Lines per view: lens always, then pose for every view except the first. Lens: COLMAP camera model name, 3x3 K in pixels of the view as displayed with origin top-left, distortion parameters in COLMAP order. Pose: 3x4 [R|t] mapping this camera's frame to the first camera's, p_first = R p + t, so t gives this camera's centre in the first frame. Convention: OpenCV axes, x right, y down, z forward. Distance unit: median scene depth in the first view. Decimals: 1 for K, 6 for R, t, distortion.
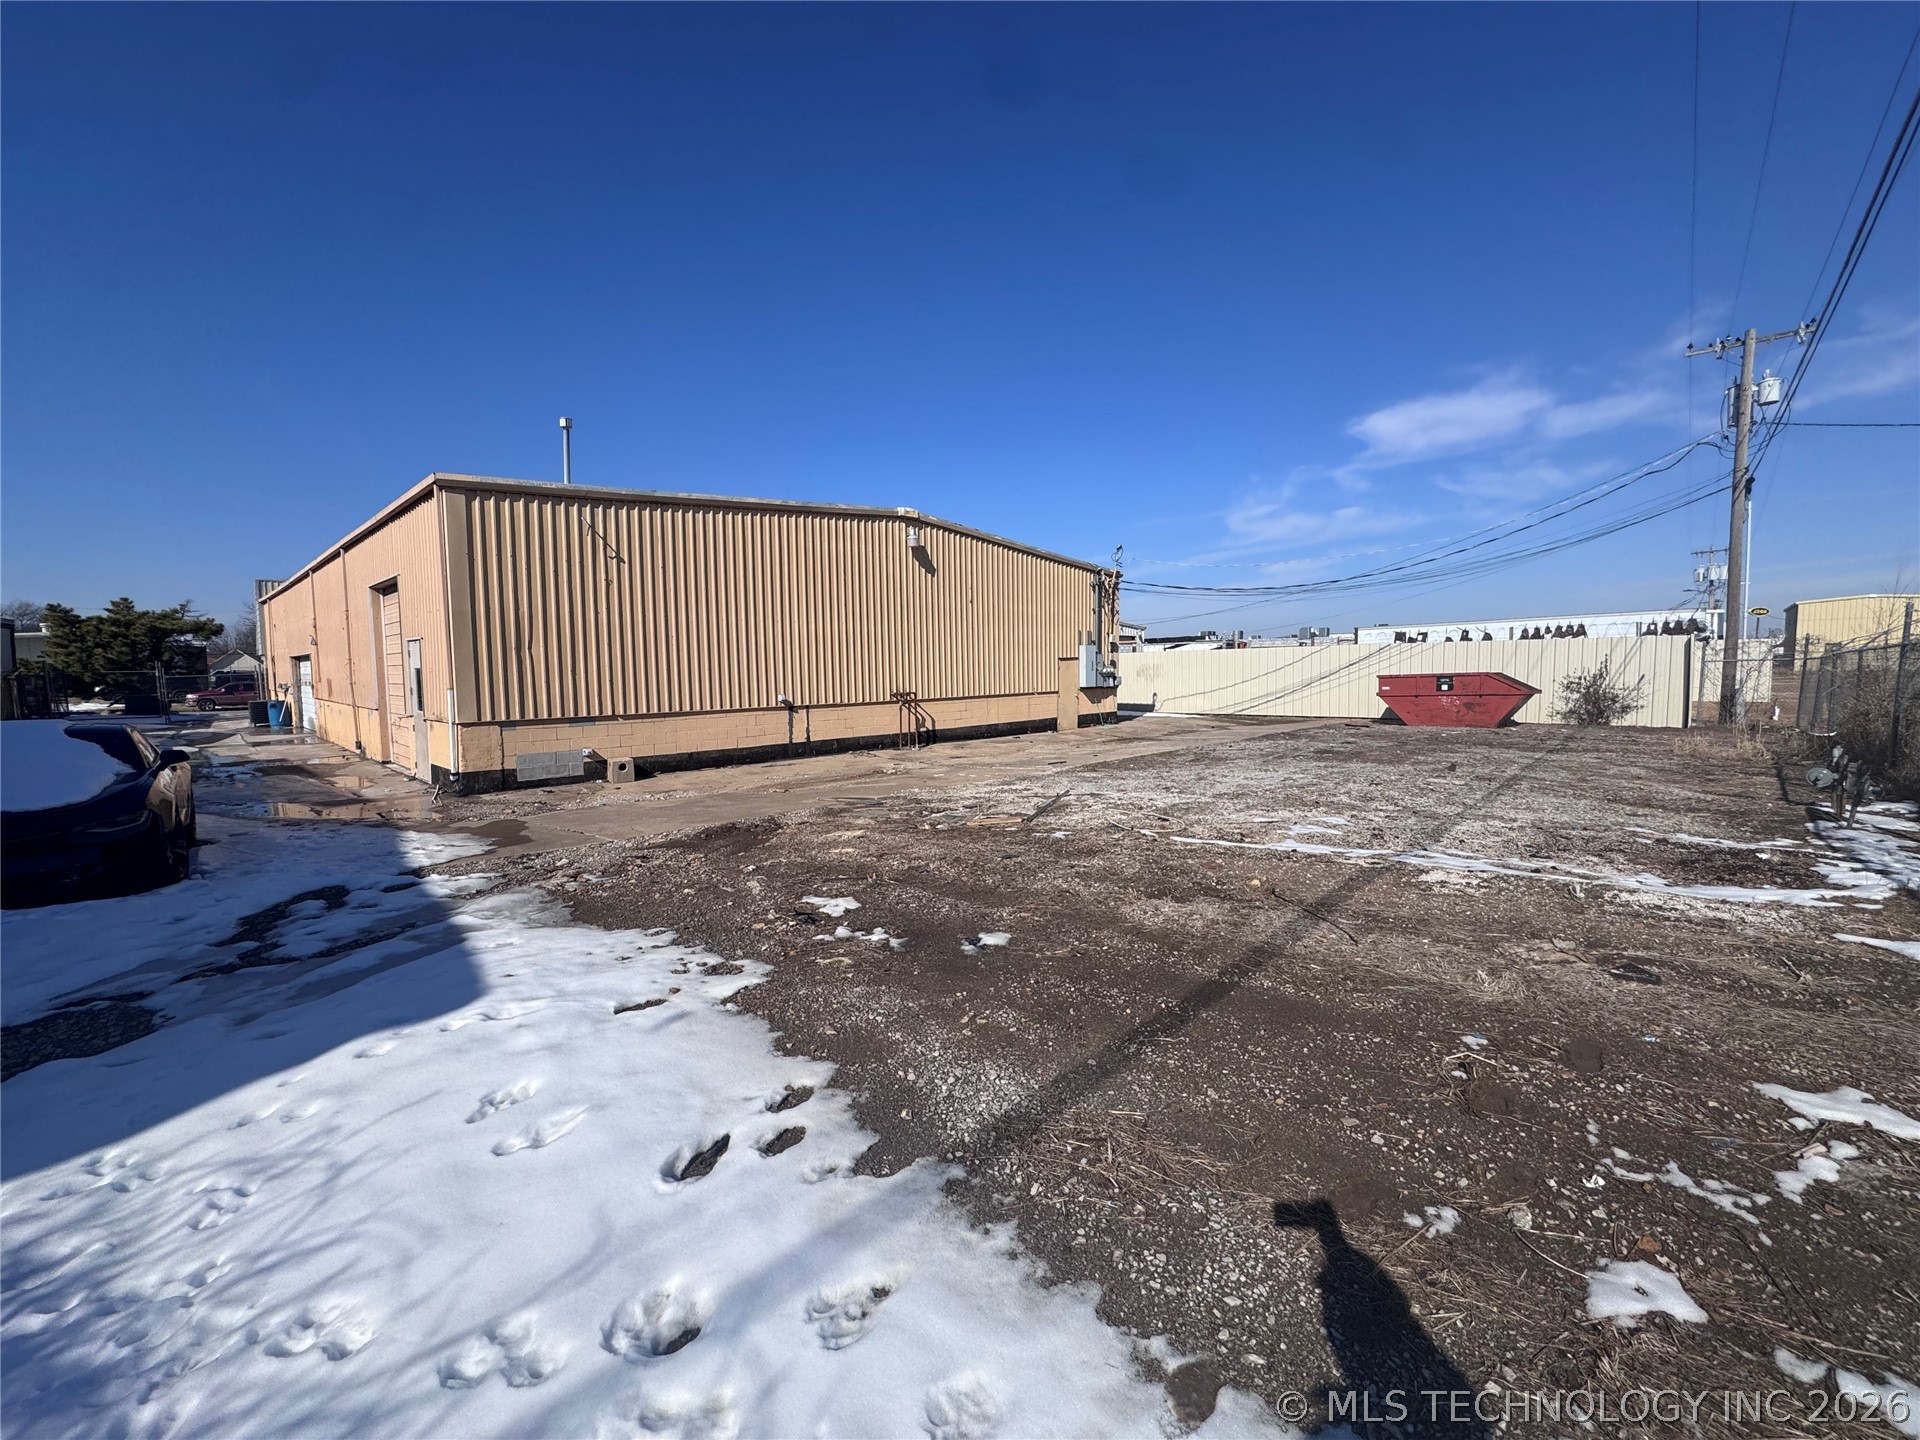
lens RADIAL K [[765.1, 0, 951.1], [0, 765.1, 718.7], [0, 0, 1]] dist [-0.003799, 0.000569]
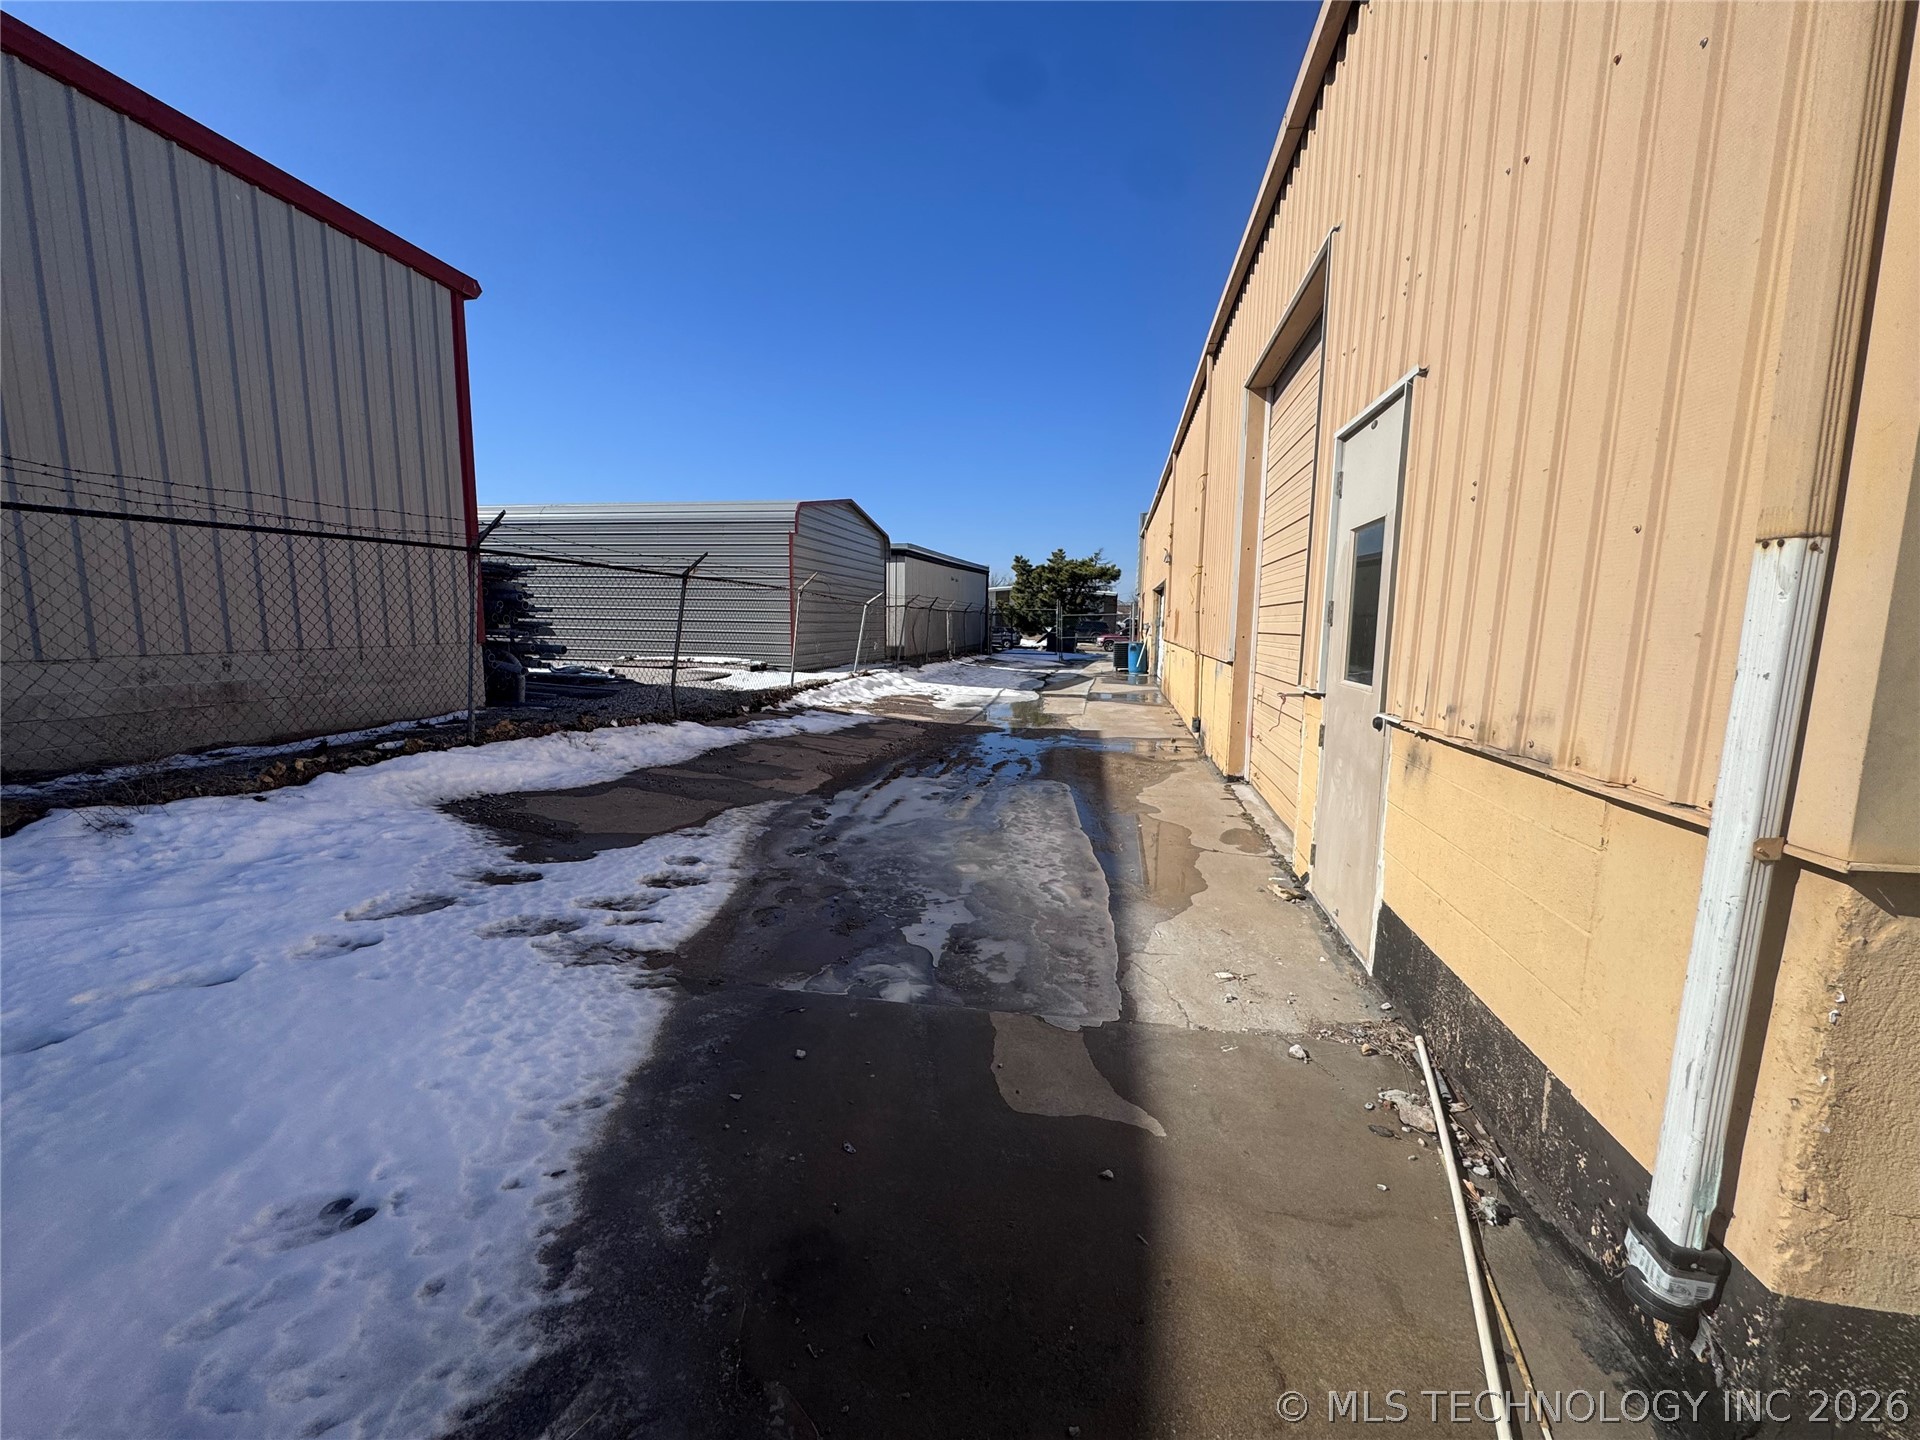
lens RADIAL K [[765.1, 0, 954.6], [0, 765.1, 713.6], [0, 0, 1]] dist [-0.003799, 0.000569]
pose [[0.539798, 0.119703, -0.833240, -0.326251], [-0.080152, 0.992649, 0.090679, -0.007239], [0.837970, 0.017838, 0.545424, 0.437937]]
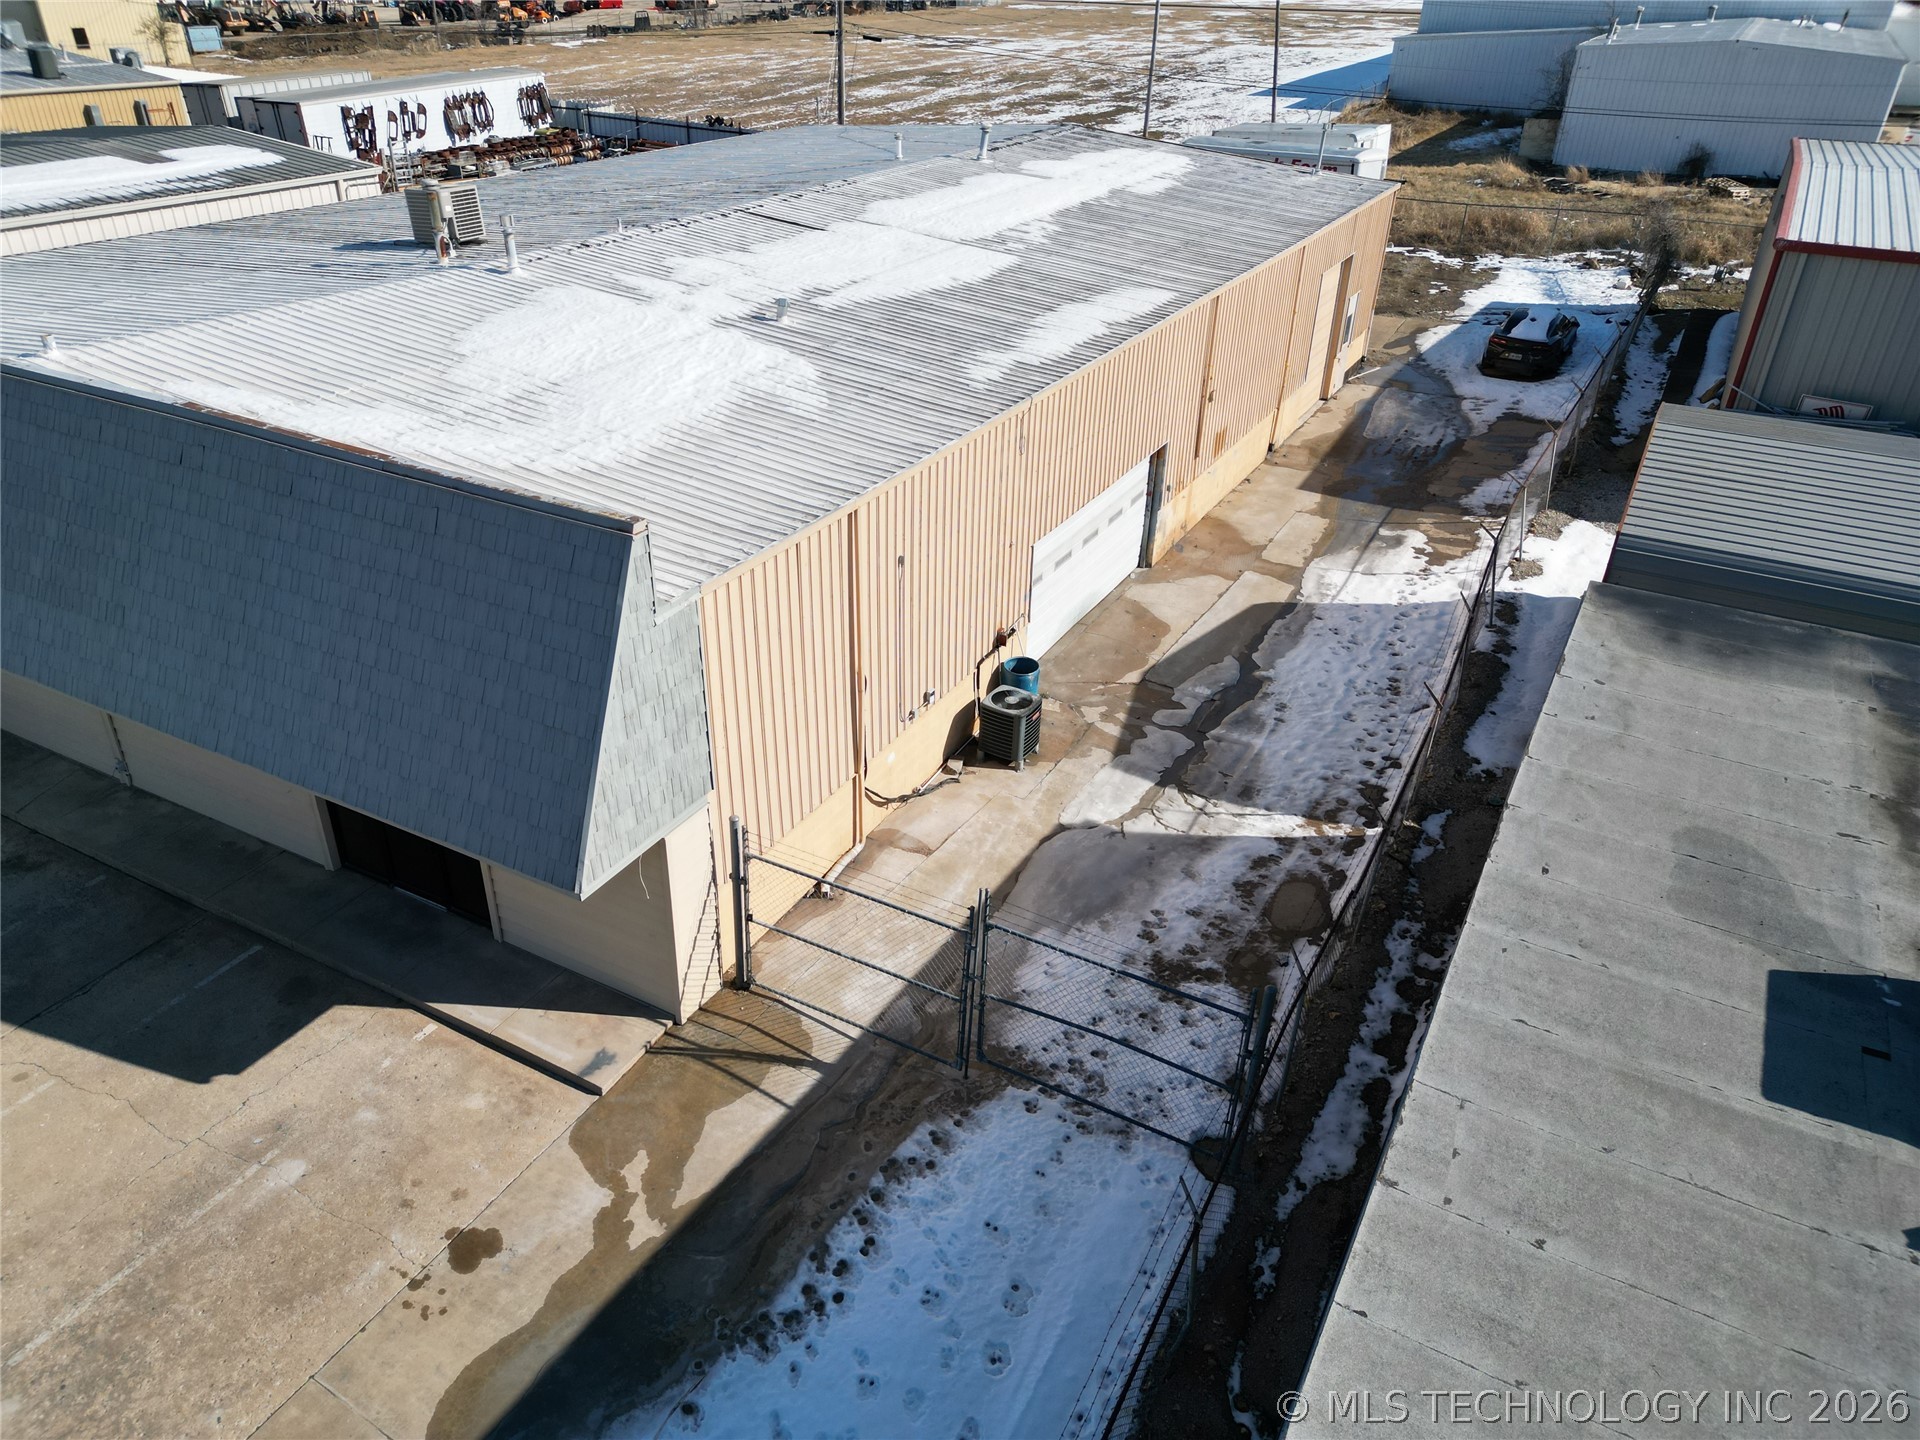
lens RADIAL K [[1357.7, 0, 953.2], [0, 1357.7, 717.9], [0, 0, 1]] dist [0.077068, -0.070401]
pose [[-0.272239, -0.482681, 0.832409, -1.820371], [0.050958, 0.856638, 0.513396, -0.472441], [-0.960879, 0.182184, -0.208614, 1.442479]]
